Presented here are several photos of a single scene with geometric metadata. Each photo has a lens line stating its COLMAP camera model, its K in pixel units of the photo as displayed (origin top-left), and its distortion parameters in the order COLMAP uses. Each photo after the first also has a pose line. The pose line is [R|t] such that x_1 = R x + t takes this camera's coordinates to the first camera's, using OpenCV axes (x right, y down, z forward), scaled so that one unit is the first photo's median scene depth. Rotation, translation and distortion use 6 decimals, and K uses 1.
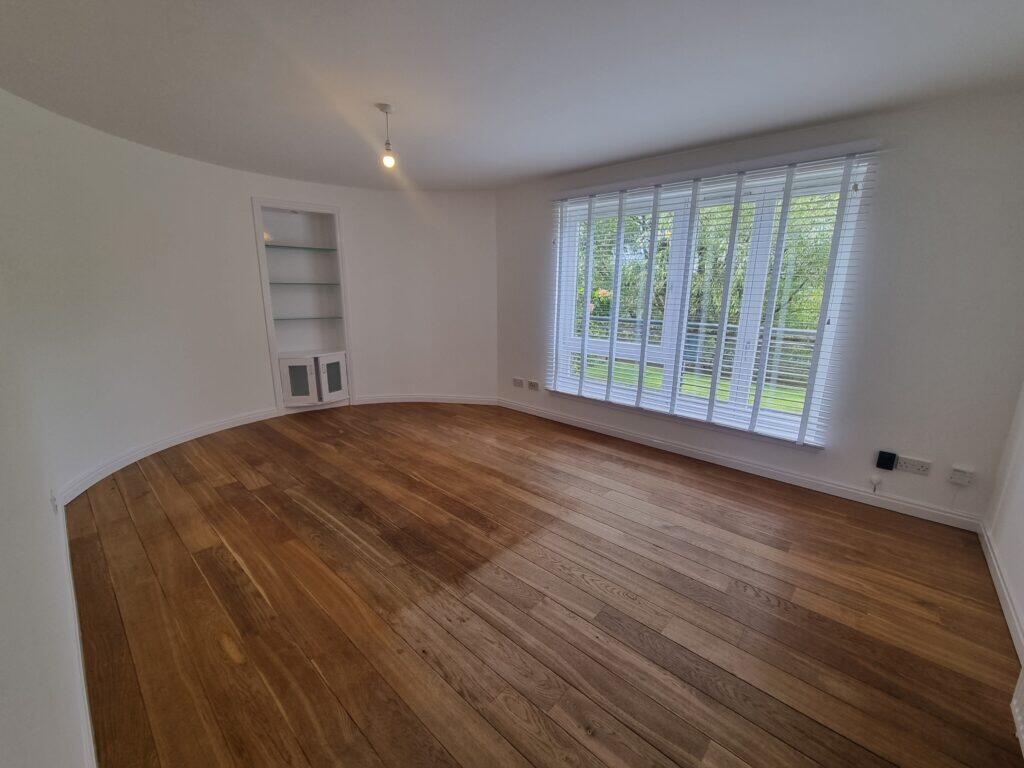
lens RADIAL K [[417.5, 0, 519.1], [0, 417.5, 386.2], [0, 0, 1]] dist [0.001192, -0.000194]
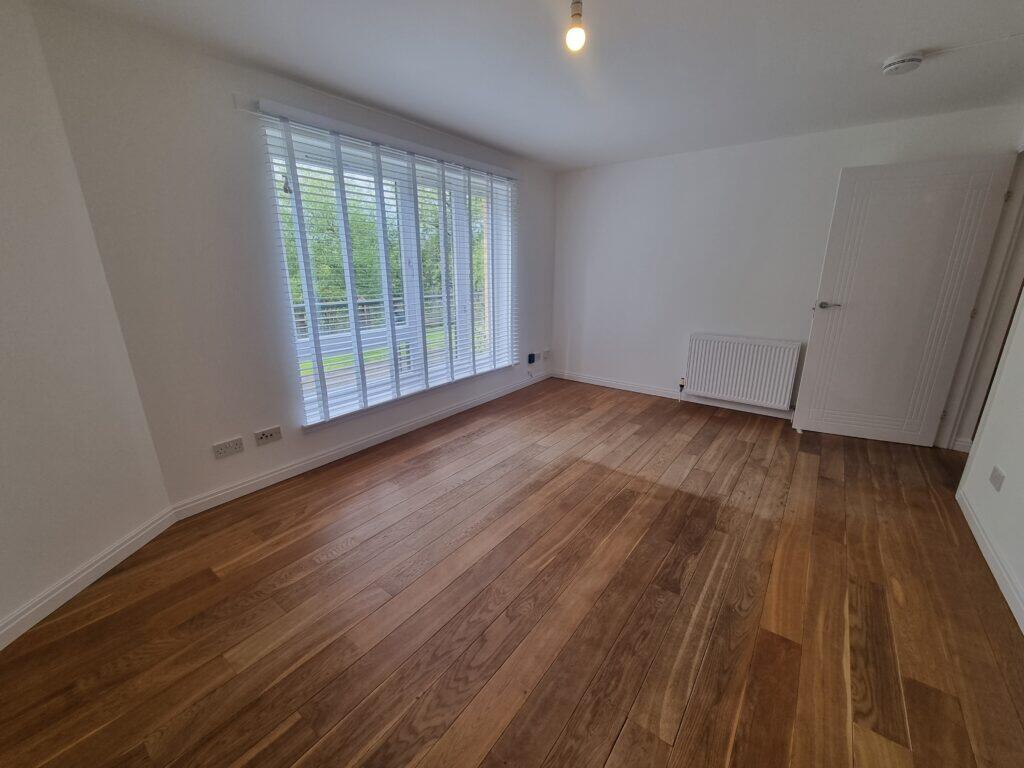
lens RADIAL K [[417.5, 0, 520.4], [0, 417.5, 383.4], [0, 0, 1]] dist [0.001192, -0.000194]
pose [[-0.090419, -0.289999, 0.952746, -0.966215], [0.217184, 0.927897, 0.303047, -0.308923], [-0.971934, 0.234322, -0.020916, 1.202719]]
